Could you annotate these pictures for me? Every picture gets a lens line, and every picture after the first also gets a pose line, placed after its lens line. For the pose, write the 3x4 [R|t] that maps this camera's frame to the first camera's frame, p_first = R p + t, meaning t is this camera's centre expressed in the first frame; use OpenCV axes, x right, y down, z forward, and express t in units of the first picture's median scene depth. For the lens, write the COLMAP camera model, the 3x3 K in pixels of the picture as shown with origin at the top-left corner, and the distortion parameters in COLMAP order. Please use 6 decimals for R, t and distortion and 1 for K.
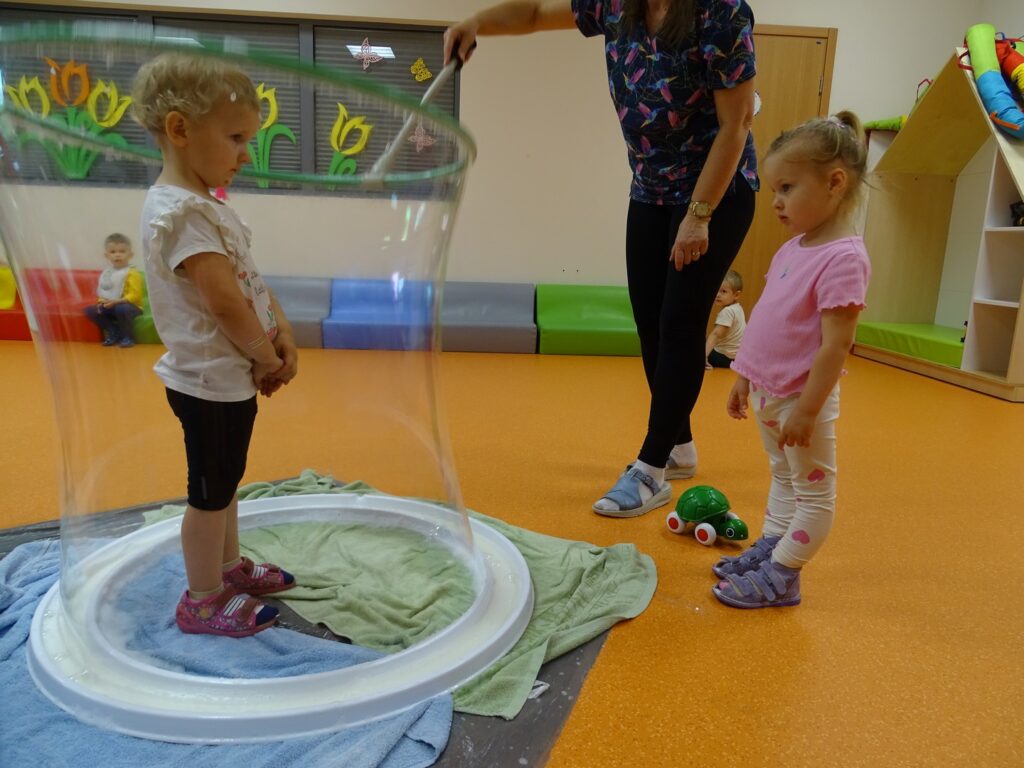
lens RADIAL K [[734.1, 0, 511.7], [0, 734.1, 383.0], [0, 0, 1]] dist [0.007096, -0.002146]
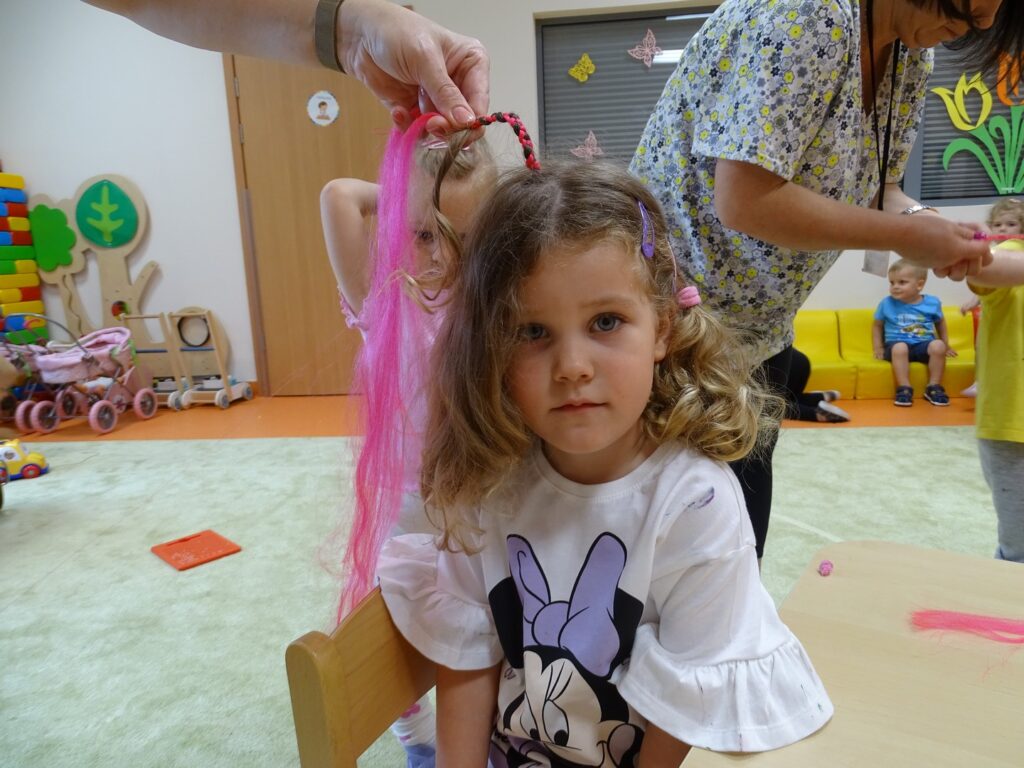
lens RADIAL K [[734.1, 0, 517.5], [0, 734.1, 375.9], [0, 0, 1]] dist [0.007096, -0.002146]
pose [[0.985765, -0.044108, -0.162240, -1.018486], [0.042849, 0.999018, -0.011257, -0.090667], [0.162577, 0.004145, 0.986687, 0.107761]]
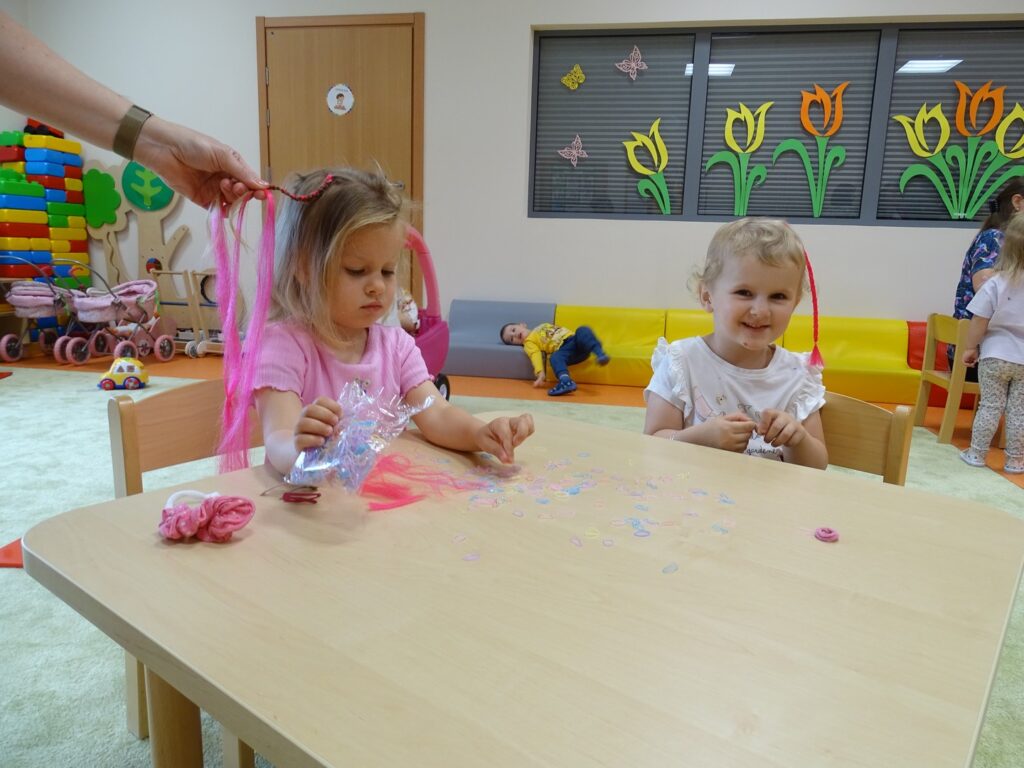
lens RADIAL K [[734.1, 0, 518.9], [0, 734.1, 384.6], [0, 0, 1]] dist [0.007096, -0.002146]
pose [[0.973549, 0.041448, -0.224687, -0.908816], [-0.043805, 0.999025, -0.005514, -0.054612], [0.224239, 0.015210, 0.974415, 0.038138]]
